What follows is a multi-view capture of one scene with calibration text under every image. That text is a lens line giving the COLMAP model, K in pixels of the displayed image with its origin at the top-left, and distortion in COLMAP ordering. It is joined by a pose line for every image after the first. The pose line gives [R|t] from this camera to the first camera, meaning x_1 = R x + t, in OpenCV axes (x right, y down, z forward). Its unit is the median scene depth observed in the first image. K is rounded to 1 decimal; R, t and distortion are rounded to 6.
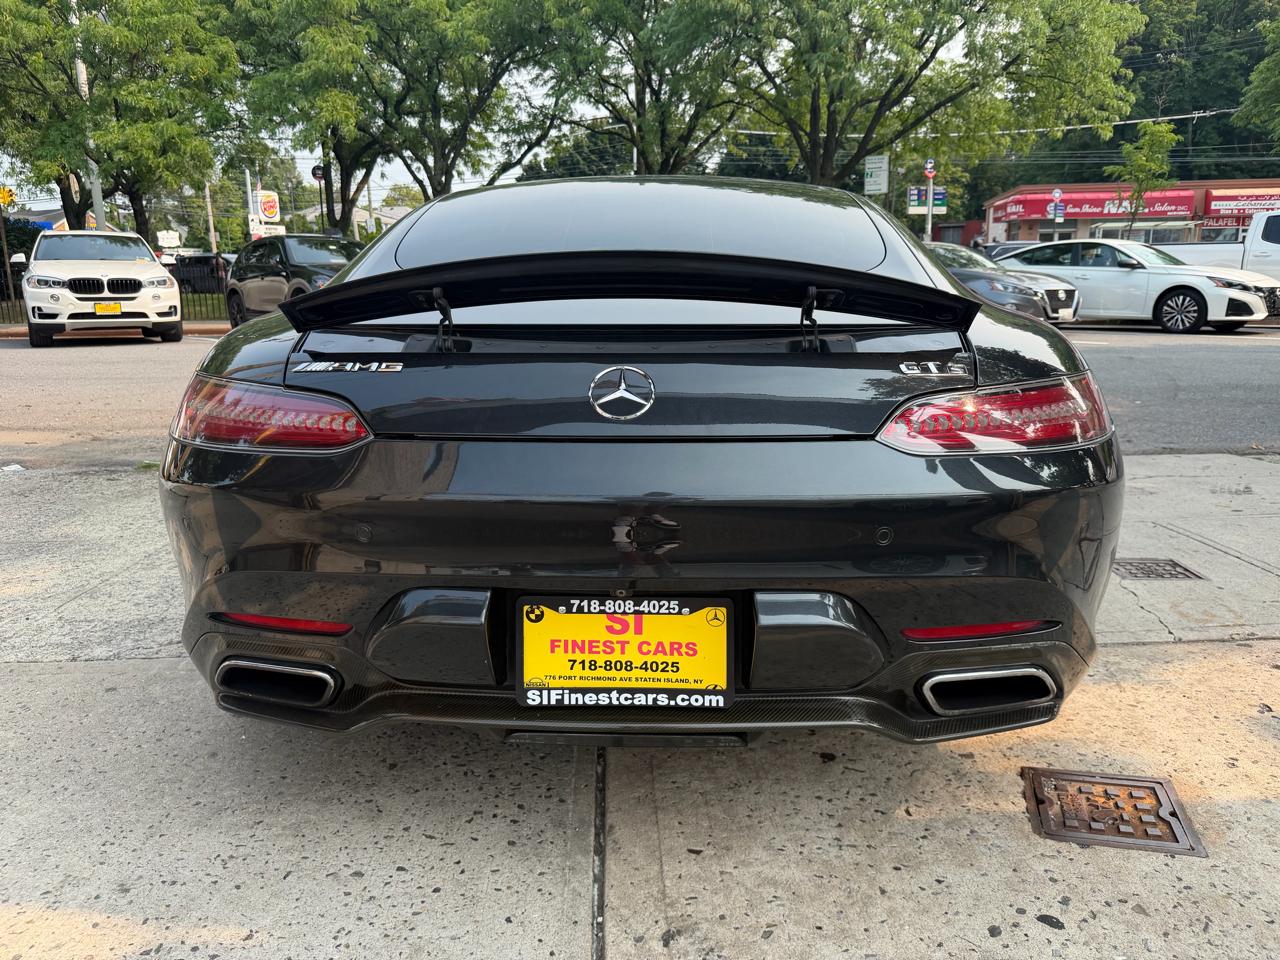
lens RADIAL K [[913.4, 0, 640.1], [0, 913.4, 457.1], [0, 0, 1]] dist [-0.004734, -0.007982]
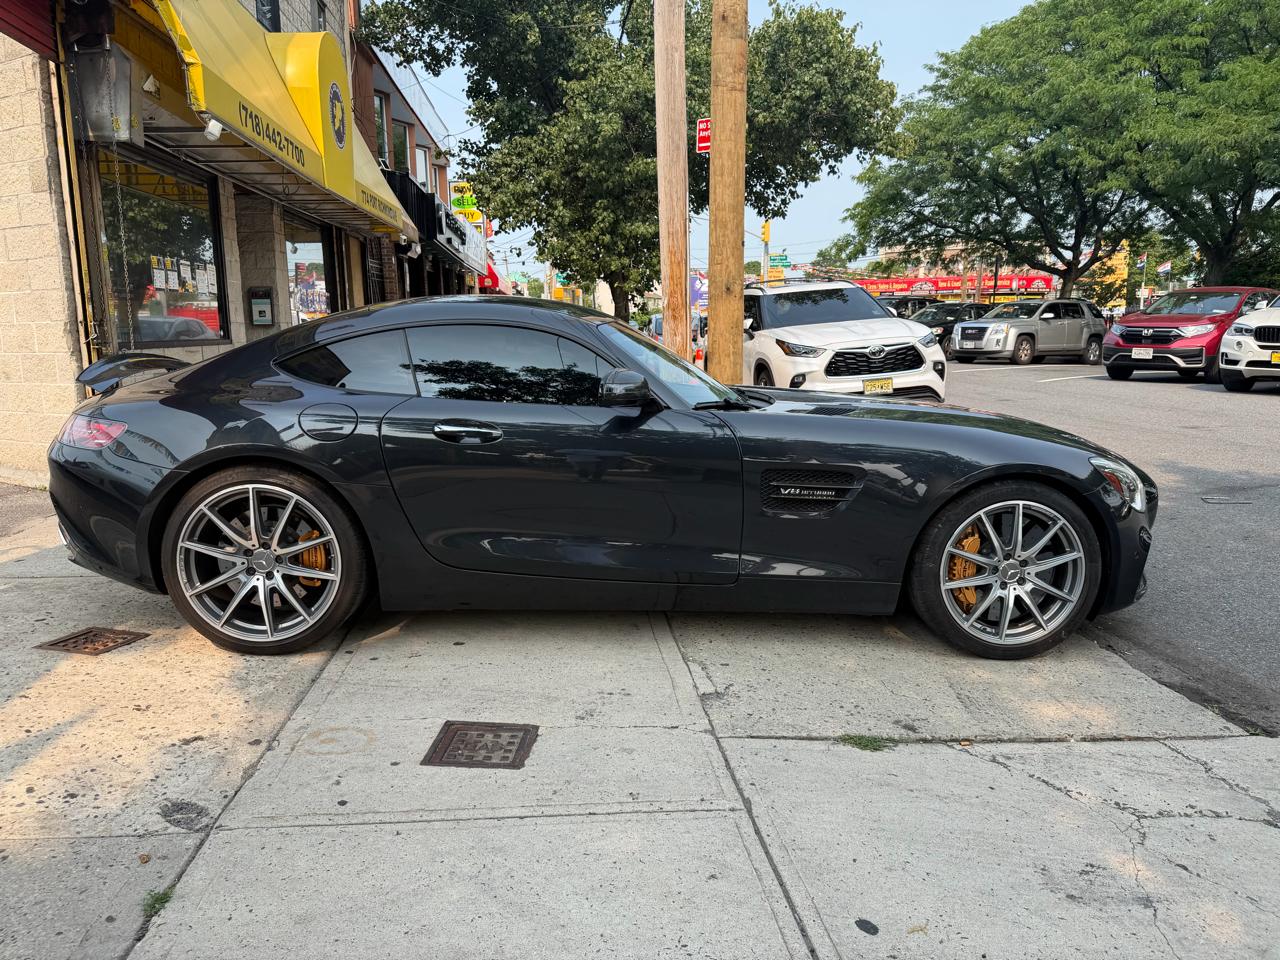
lens RADIAL K [[898.5, 0, 640.9], [0, 898.5, 479.1], [0, 0, 1]] dist [0.023220, -0.041207]
pose [[0.081191, 0.174330, -0.981334, 2.440008], [-0.183107, 0.970436, 0.157245, -0.478745], [0.979735, 0.166922, 0.110712, 1.867966]]
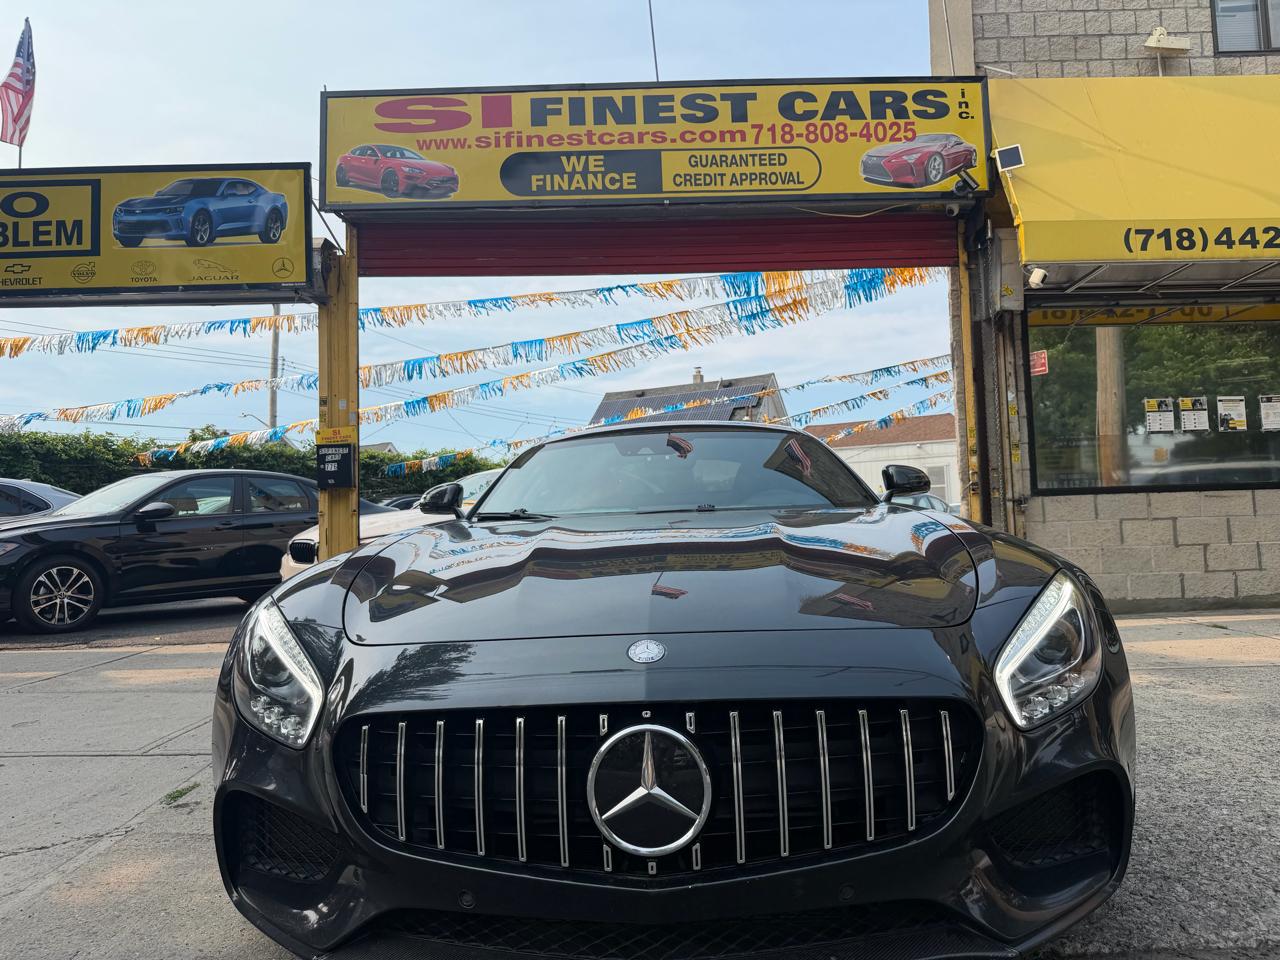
lens RADIAL K [[905.6, 0, 638.1], [0, 905.6, 471.5], [0, 0, 1]] dist [-0.000018, -0.009490]
pose [[-0.999319, 0.035522, 0.009988, 0.095417], [0.036469, 0.992004, 0.120821, -0.679064], [-0.005616, 0.121103, -0.992624, 4.183408]]
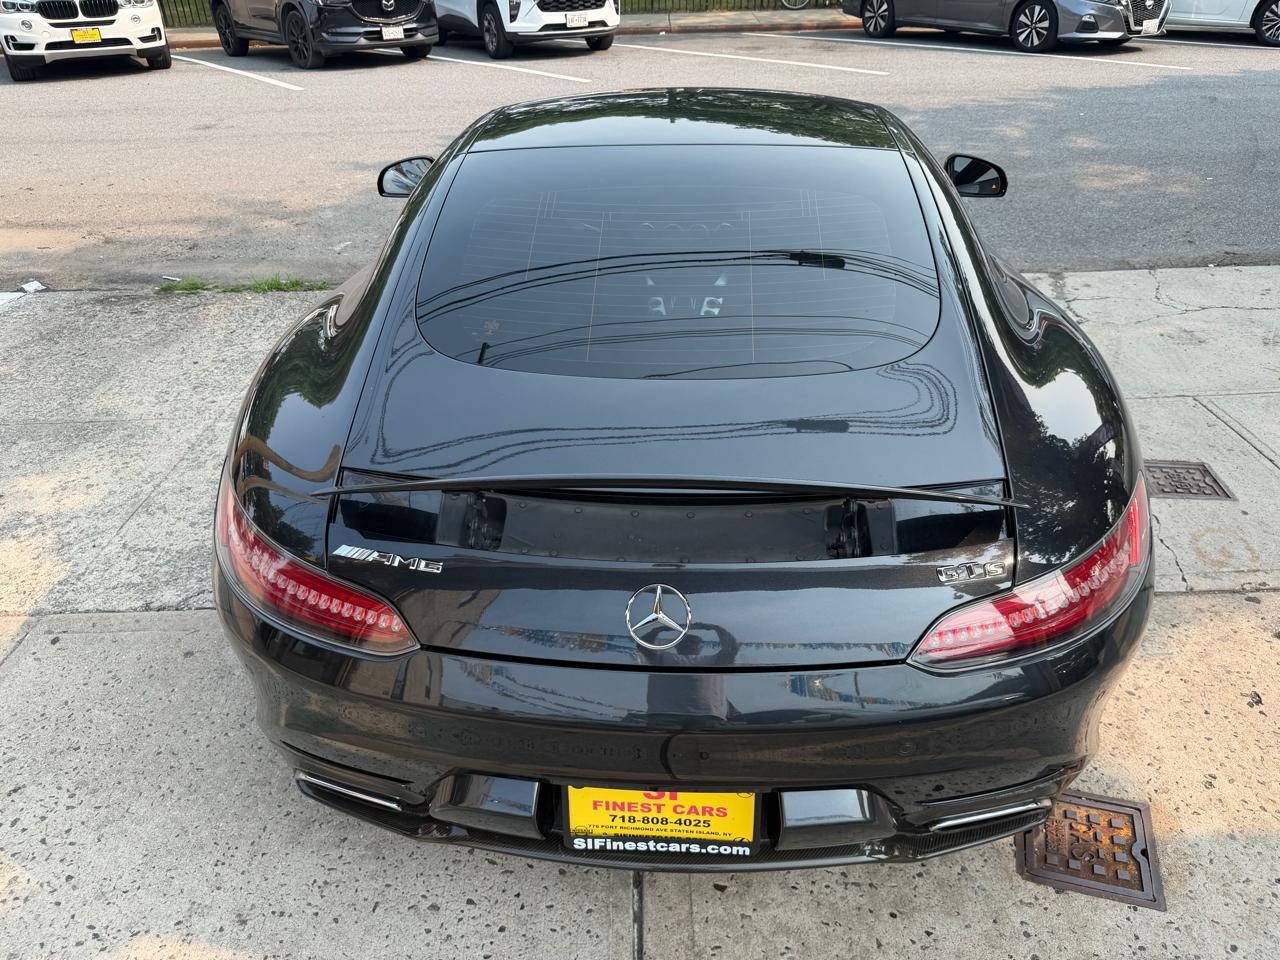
lens RADIAL K [[913.8, 0, 640.7], [0, 913.8, 474.3], [0, 0, 1]] dist [-0.007827, -0.004058]
pose [[0.999573, 0.002430, -0.029102, -0.007812], [0.007638, 0.940099, 0.340817, -0.424088], [0.028187, -0.340894, 0.939679, 0.077325]]
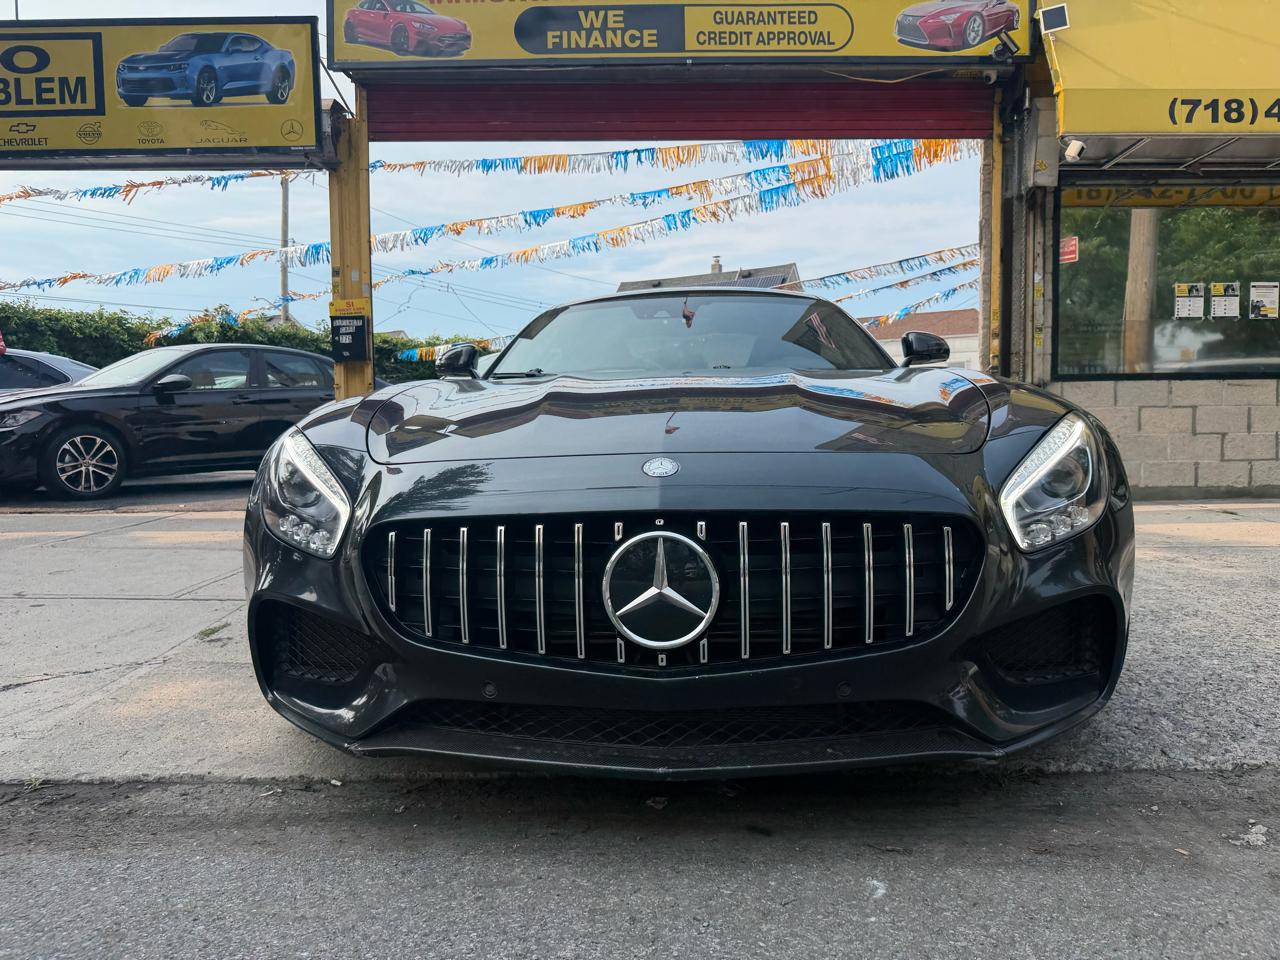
lens RADIAL K [[908.7, 0, 634.4], [0, 908.7, 483.5], [0, 0, 1]] dist [-0.007024, -0.002863]
pose [[-0.999373, 0.014672, 0.032208, 0.099835], [0.022198, 0.968628, 0.247523, -0.608760], [-0.027566, 0.248083, -0.968347, 4.215086]]
